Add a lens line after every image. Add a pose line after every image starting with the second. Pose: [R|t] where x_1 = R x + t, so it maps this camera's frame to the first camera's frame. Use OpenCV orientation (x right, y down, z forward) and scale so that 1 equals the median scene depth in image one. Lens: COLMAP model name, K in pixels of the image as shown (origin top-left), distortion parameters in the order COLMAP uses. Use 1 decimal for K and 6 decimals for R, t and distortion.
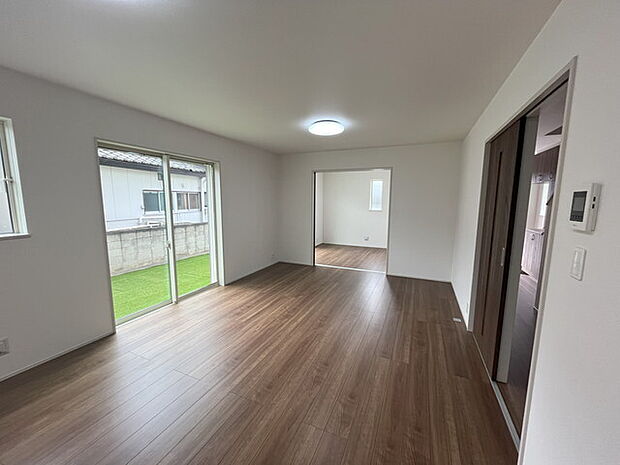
lens RADIAL K [[249.4, 0, 310.1], [0, 249.4, 232.1], [0, 0, 1]] dist [0.000094, 0.000119]
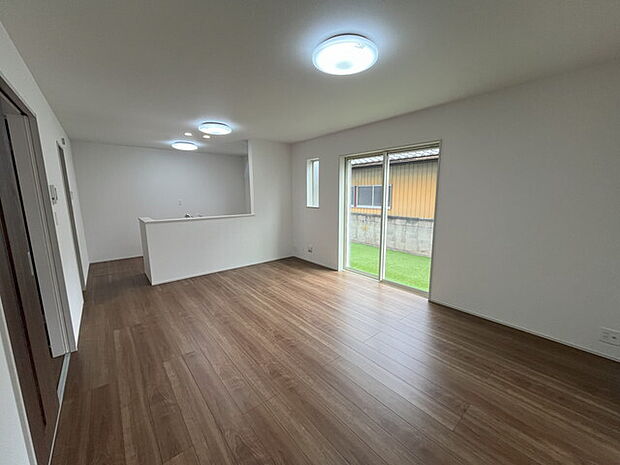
lens RADIAL K [[249.4, 0, 310.6], [0, 249.4, 232.5], [0, 0, 1]] dist [0.000094, 0.000119]
pose [[-0.441364, 0.143155, -0.885836, 0.806799], [-0.110306, 0.971049, 0.211886, -0.196432], [0.890523, 0.191232, -0.412795, 1.580317]]
